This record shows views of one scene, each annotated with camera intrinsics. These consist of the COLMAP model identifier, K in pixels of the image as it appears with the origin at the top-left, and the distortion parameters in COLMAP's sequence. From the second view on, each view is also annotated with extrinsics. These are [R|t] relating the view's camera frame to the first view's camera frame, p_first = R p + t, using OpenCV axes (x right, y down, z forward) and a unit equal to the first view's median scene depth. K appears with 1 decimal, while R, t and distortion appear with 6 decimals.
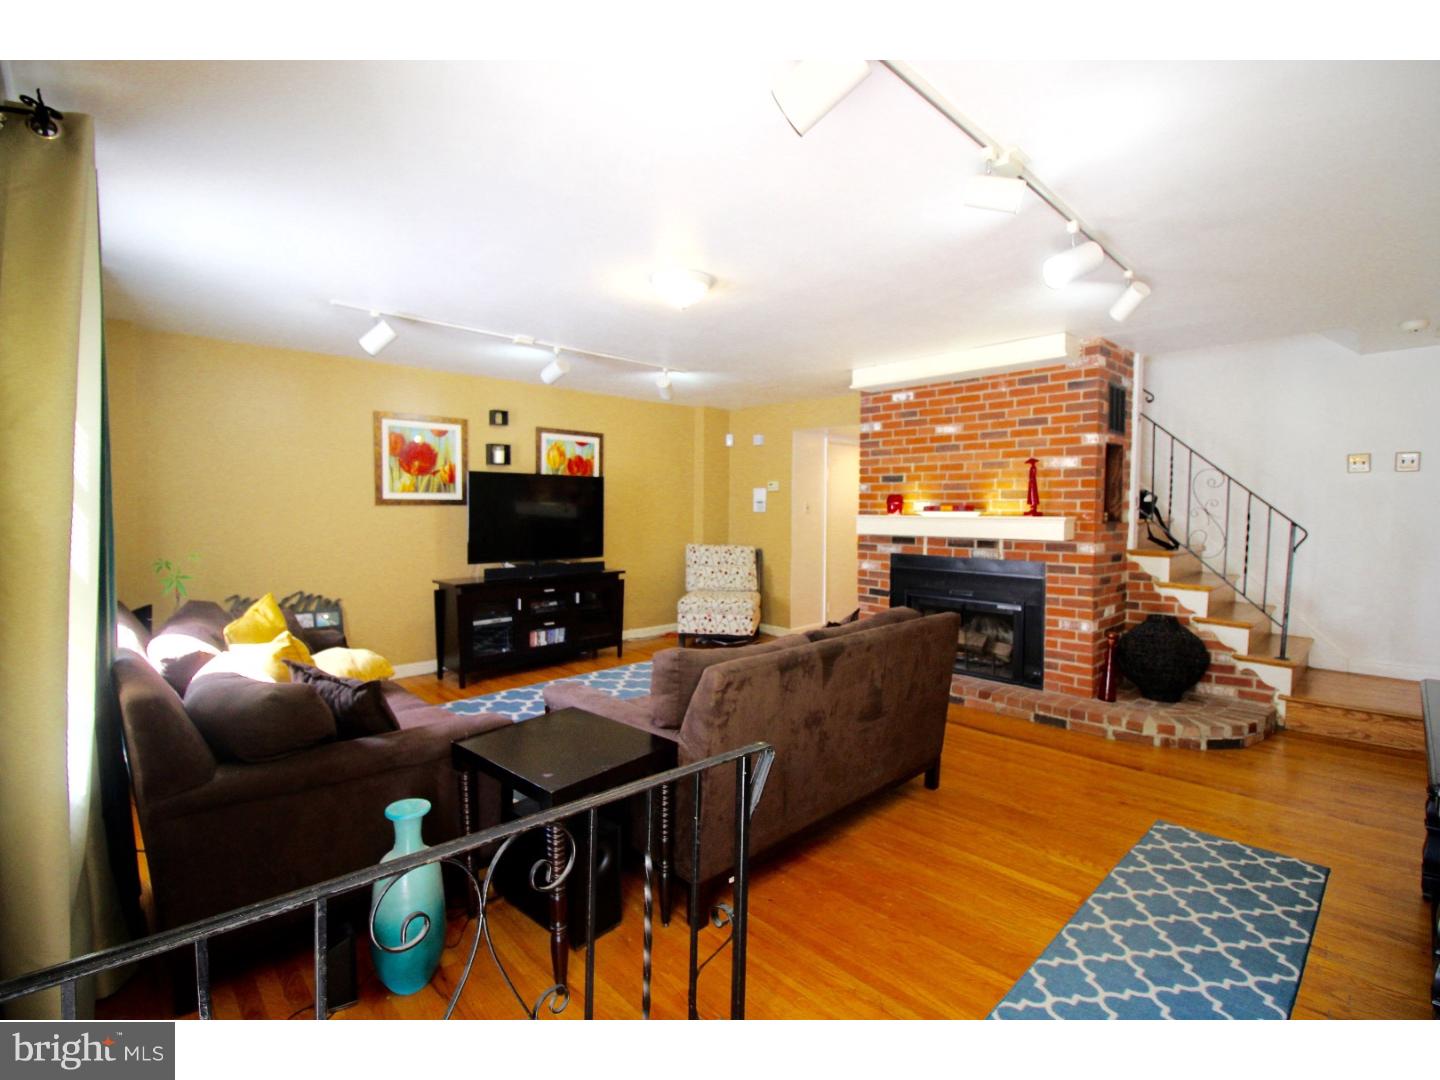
lens RADIAL K [[676.4, 0, 720.0], [0, 676.4, 540.0], [0, 0, 1]] dist [-0.001122, -0.000403]
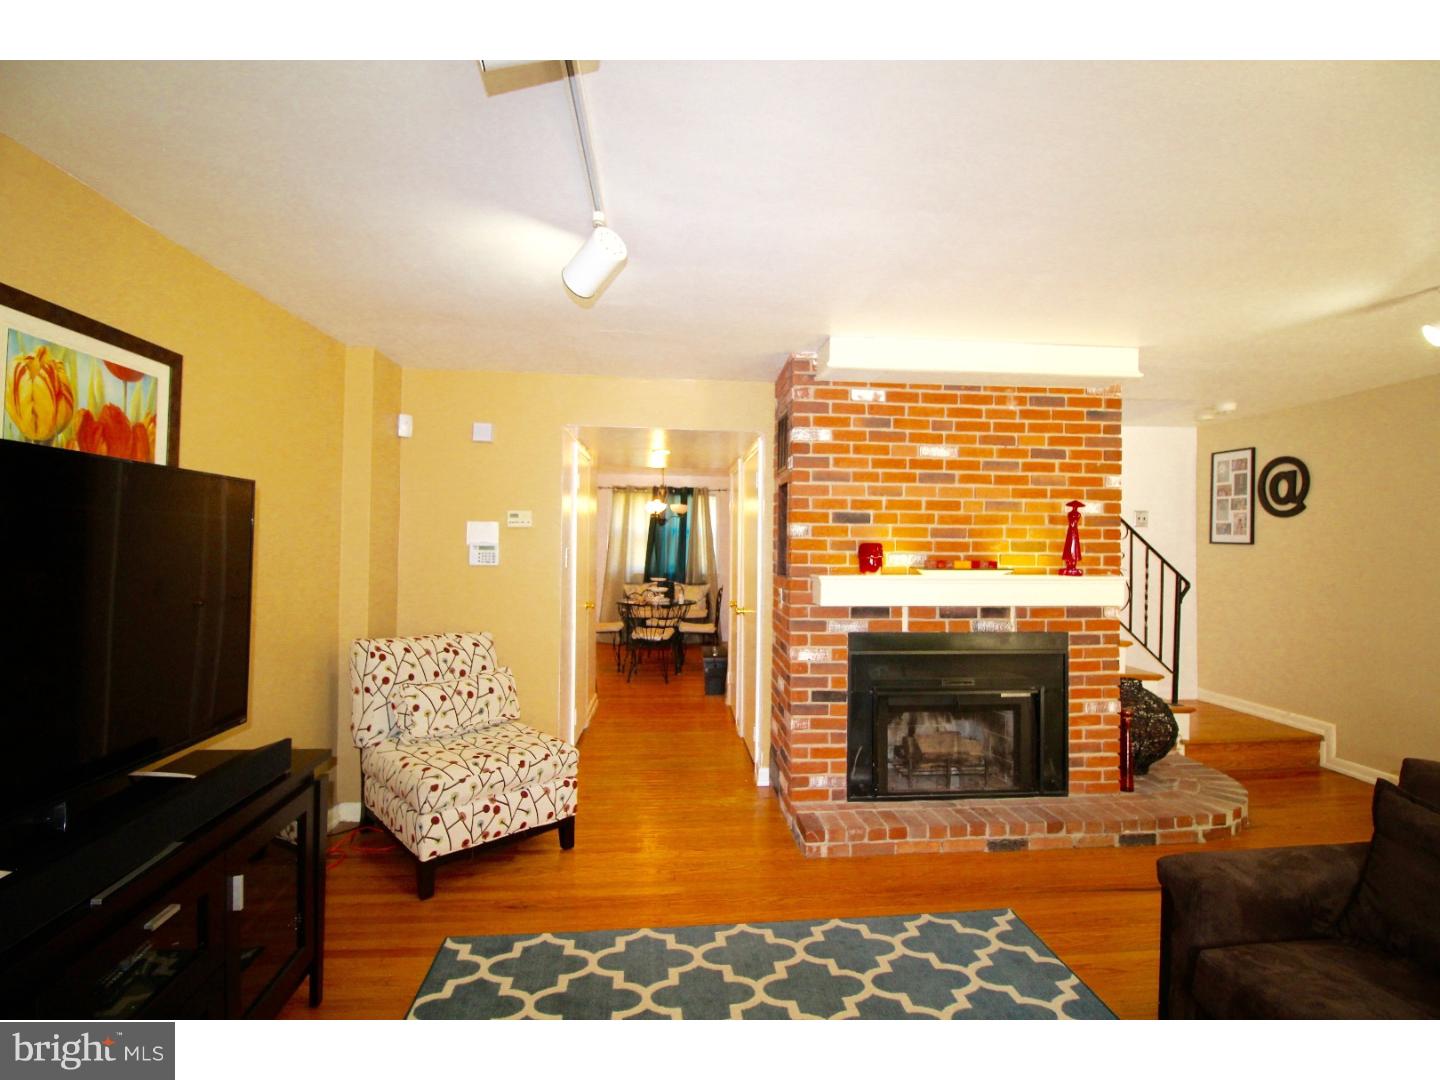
lens RADIAL K [[676.4, 0, 720.0], [0, 676.4, 540.0], [0, 0, 1]] dist [-0.001122, -0.000403]
pose [[0.617887, 0.004589, 0.786254, -0.357443], [0.030394, 0.999096, -0.029716, -0.057895], [-0.785679, 0.042258, 0.617189, 0.750364]]
